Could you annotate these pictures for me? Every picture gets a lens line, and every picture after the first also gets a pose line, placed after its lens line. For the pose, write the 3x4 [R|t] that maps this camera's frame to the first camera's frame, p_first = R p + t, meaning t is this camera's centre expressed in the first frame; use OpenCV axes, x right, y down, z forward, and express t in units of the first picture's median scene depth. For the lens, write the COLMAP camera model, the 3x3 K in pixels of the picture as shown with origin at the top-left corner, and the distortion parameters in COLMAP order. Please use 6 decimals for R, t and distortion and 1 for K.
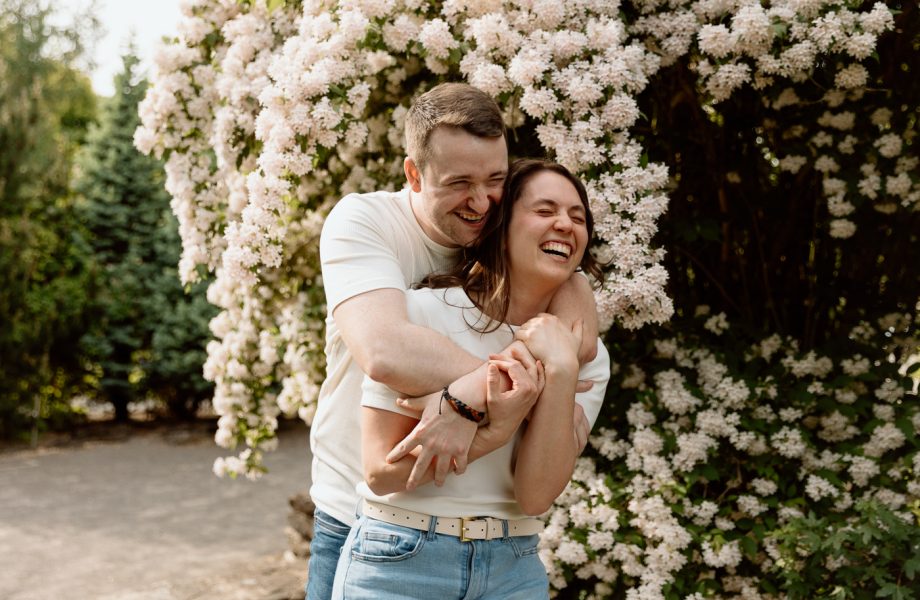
lens RADIAL K [[1335.0, 0, 460.0], [0, 1335.0, 297.9], [0, 0, 1]] dist [0.004514, 0.000000]
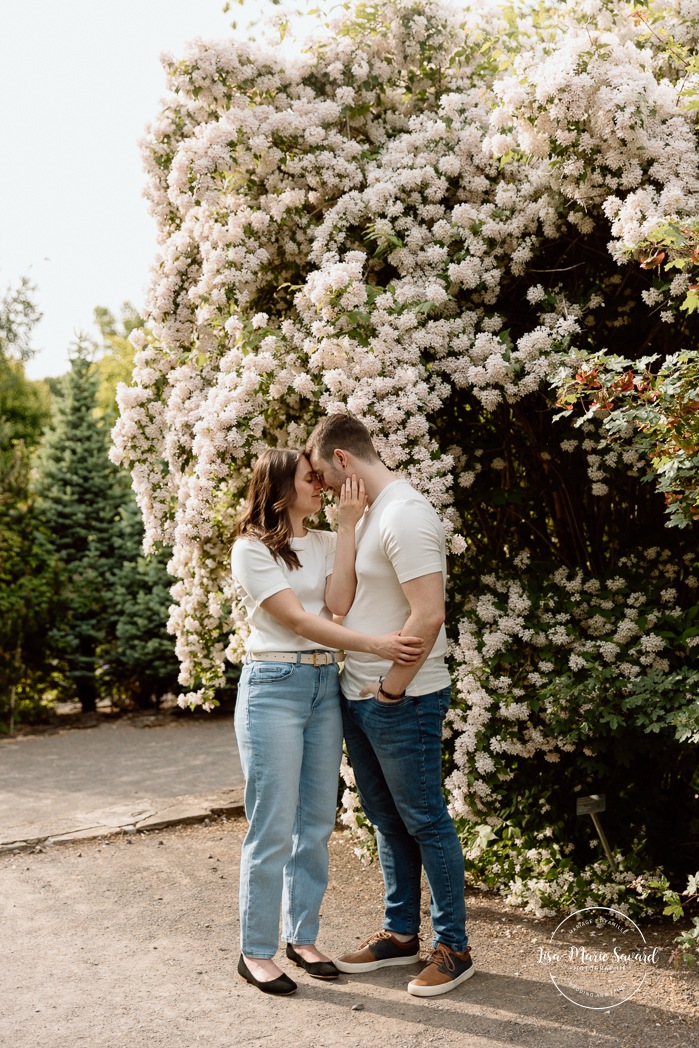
lens RADIAL K [[1502.6, 0, 348.8], [0, 1502.6, 527.1], [0, 0, 1]] dist [-0.012121, 0.000000]
pose [[0.996163, -0.061316, -0.062446, 0.120903], [0.058788, 0.997405, -0.041554, 0.042677], [0.064832, 0.037724, 0.997183, -0.664602]]
